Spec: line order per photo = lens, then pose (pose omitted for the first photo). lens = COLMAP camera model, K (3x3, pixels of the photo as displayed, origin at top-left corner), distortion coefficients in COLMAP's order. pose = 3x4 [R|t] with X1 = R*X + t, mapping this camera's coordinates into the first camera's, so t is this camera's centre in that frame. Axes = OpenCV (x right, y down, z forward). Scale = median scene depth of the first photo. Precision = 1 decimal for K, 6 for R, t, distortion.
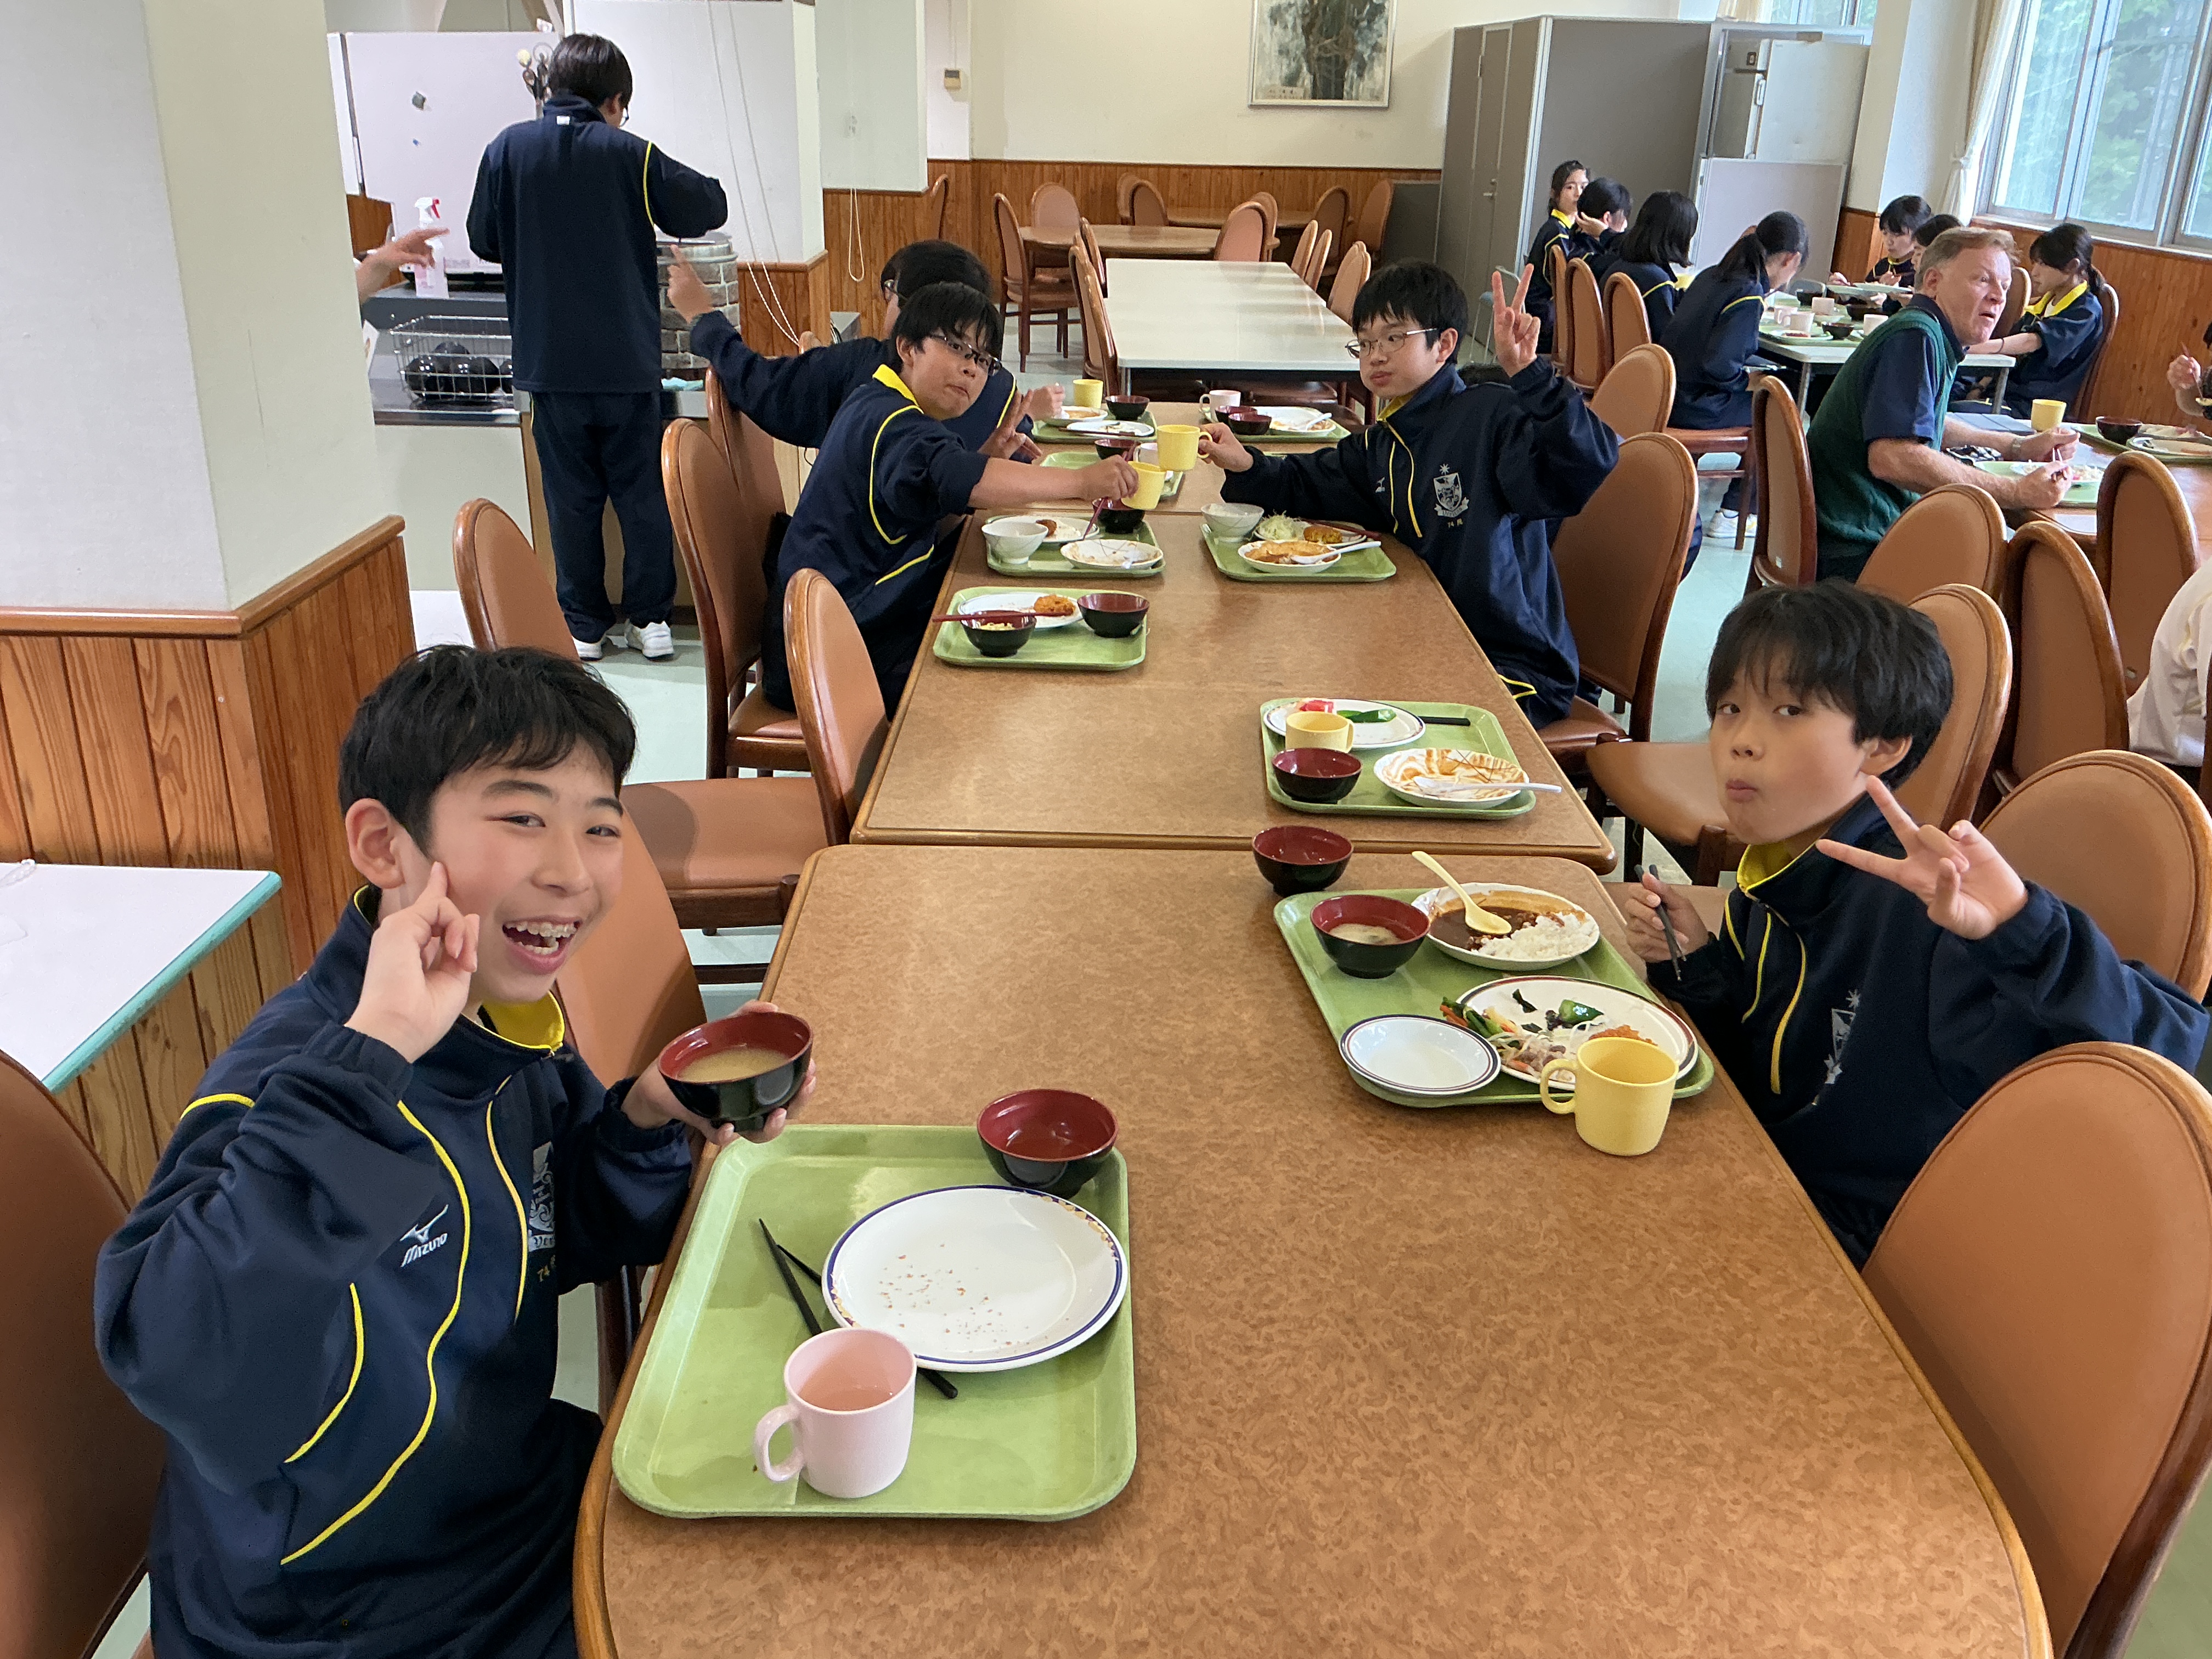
lens RADIAL K [[1845.0, 0, 1106.0], [0, 1845.0, 829.5], [0, 0, 1]] dist [0.154155, -0.323886]
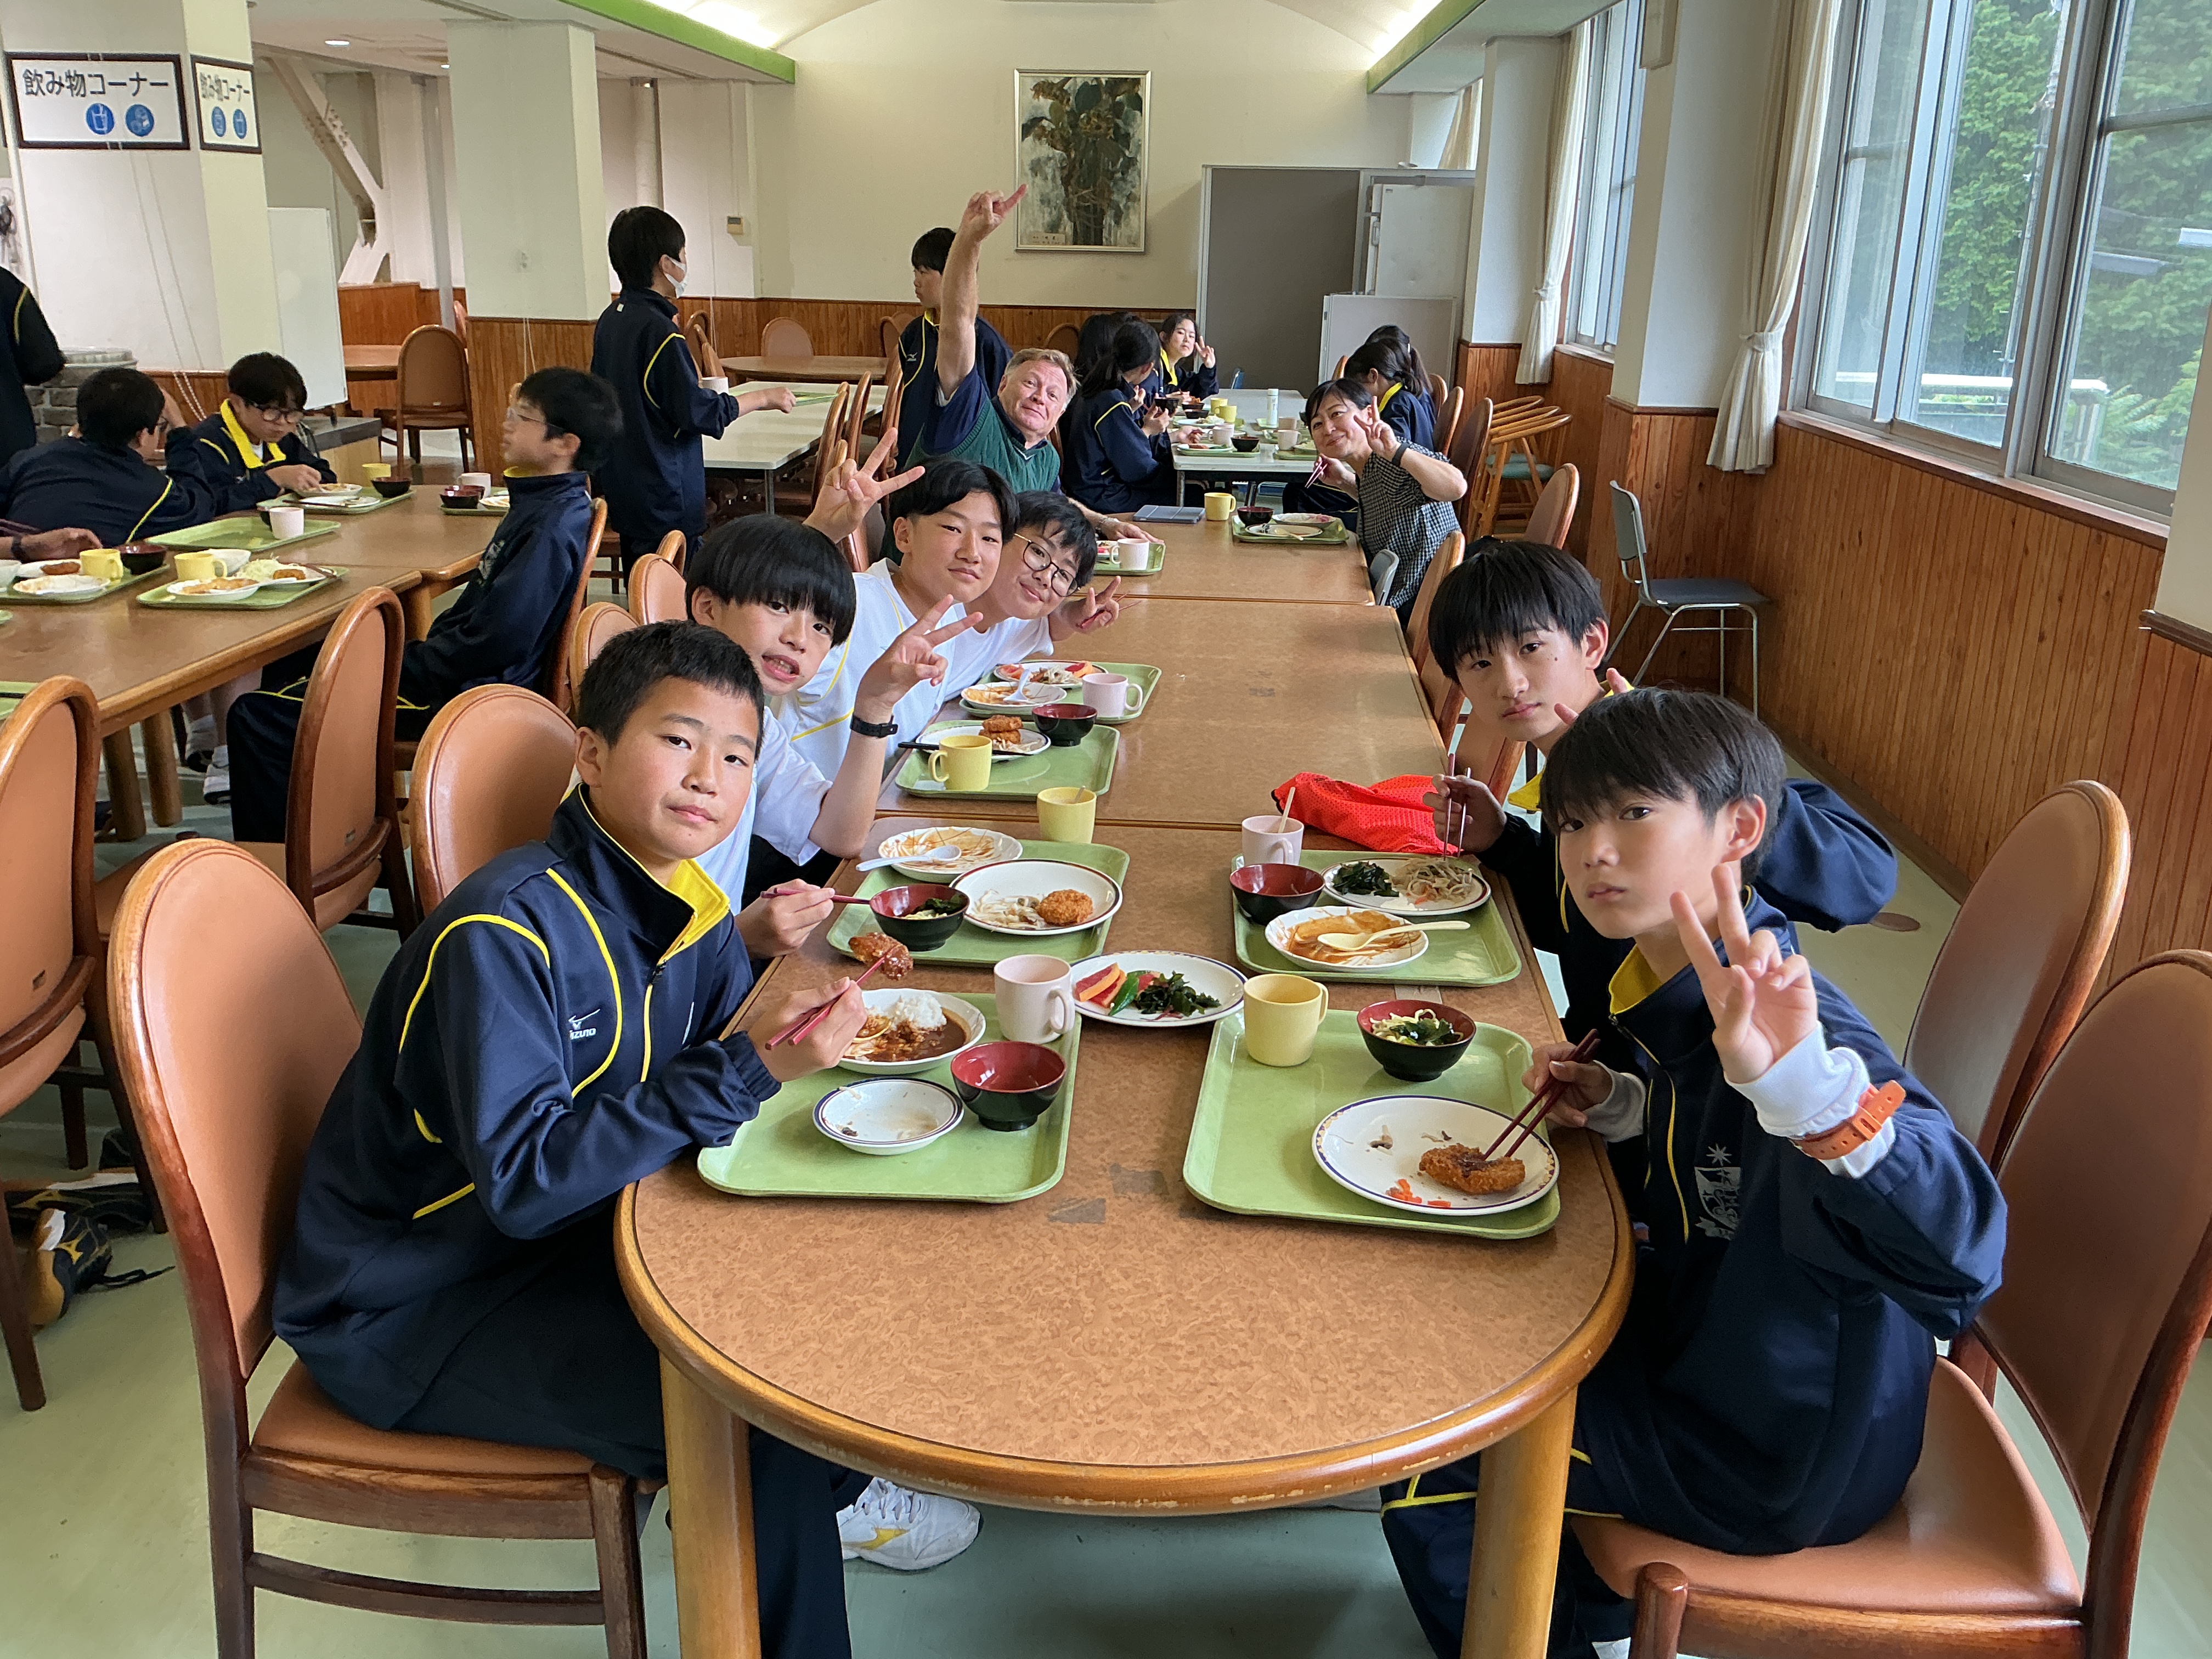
lens RADIAL K [[1845.0, 0, 1106.0], [0, 1845.0, 829.5], [0, 0, 1]] dist [0.154155, -0.323886]
pose [[0.998596, 0.013025, -0.051343, 0.189115], [-0.016745, 0.997214, -0.072691, 0.020281], [0.050253, 0.073449, 0.996032, -0.034771]]
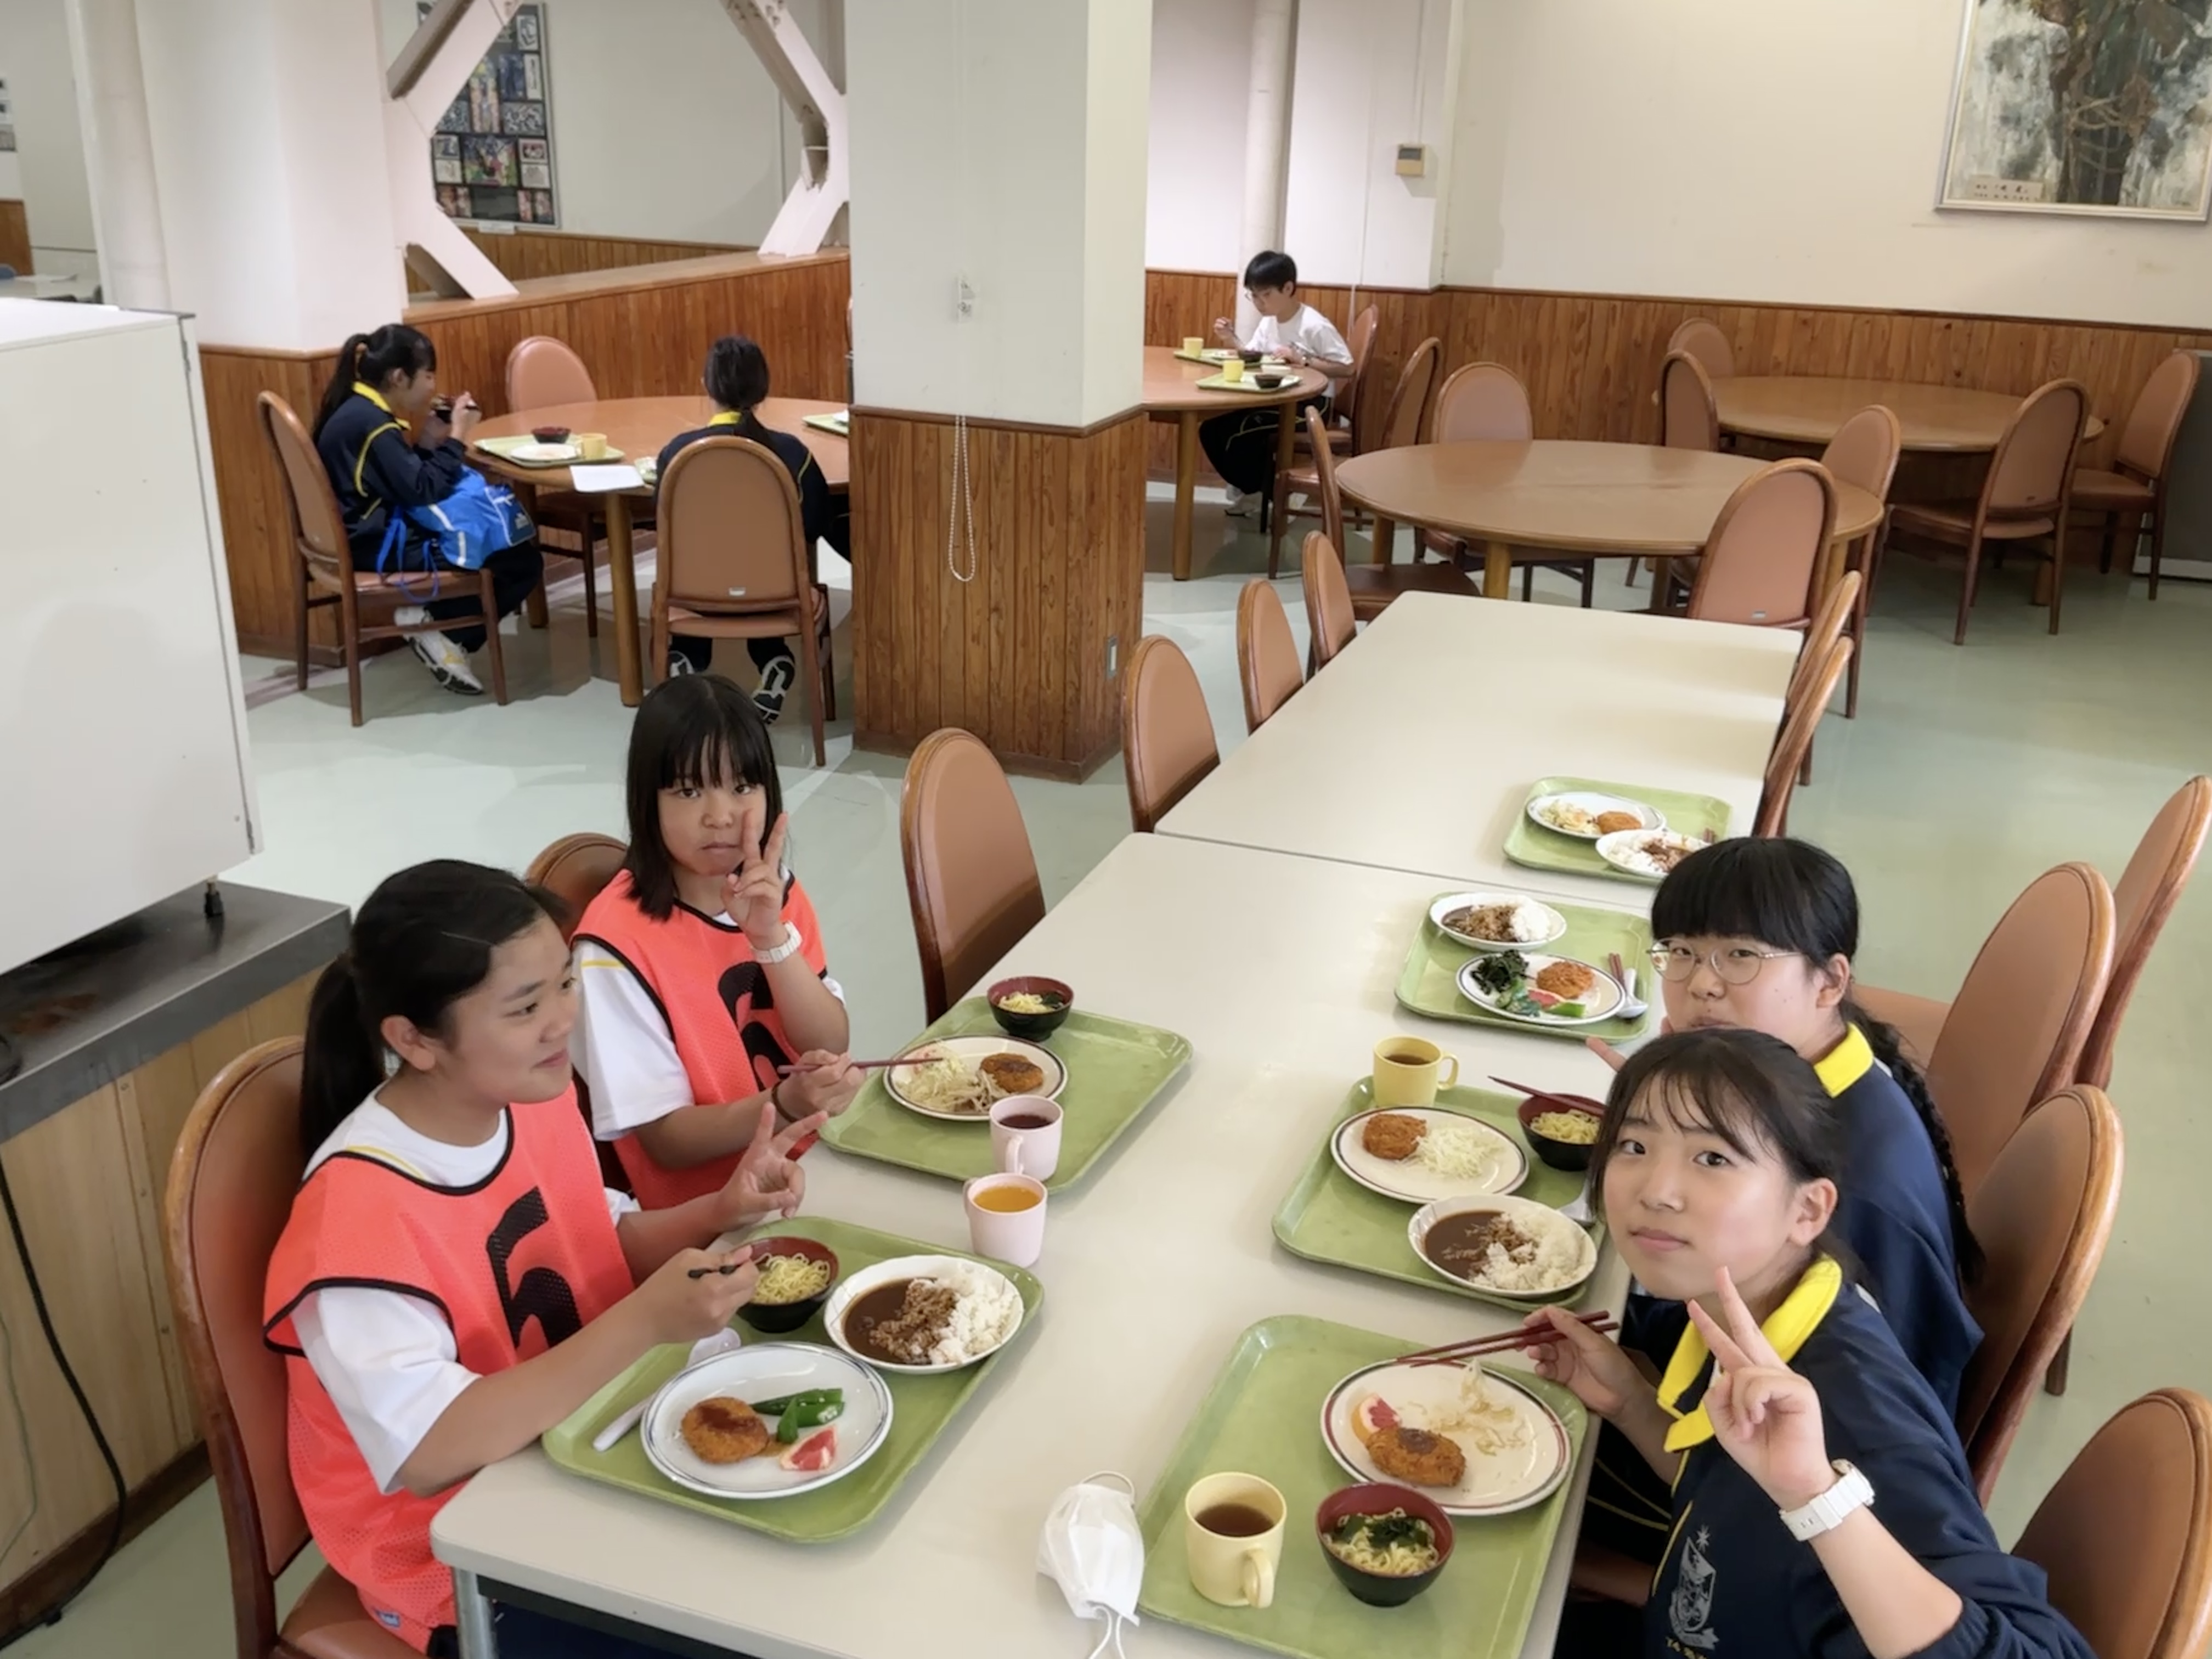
lens RADIAL K [[2060.4, 0, 1106.0], [0, 2060.4, 829.5], [0, 0, 1]] dist [0.120697, -0.223867]
pose [[0.930271, 0.126943, -0.344210, 0.085704], [-0.138585, 0.990307, -0.009322, -0.163989], [0.339691, 0.056374, 0.938846, 0.341011]]
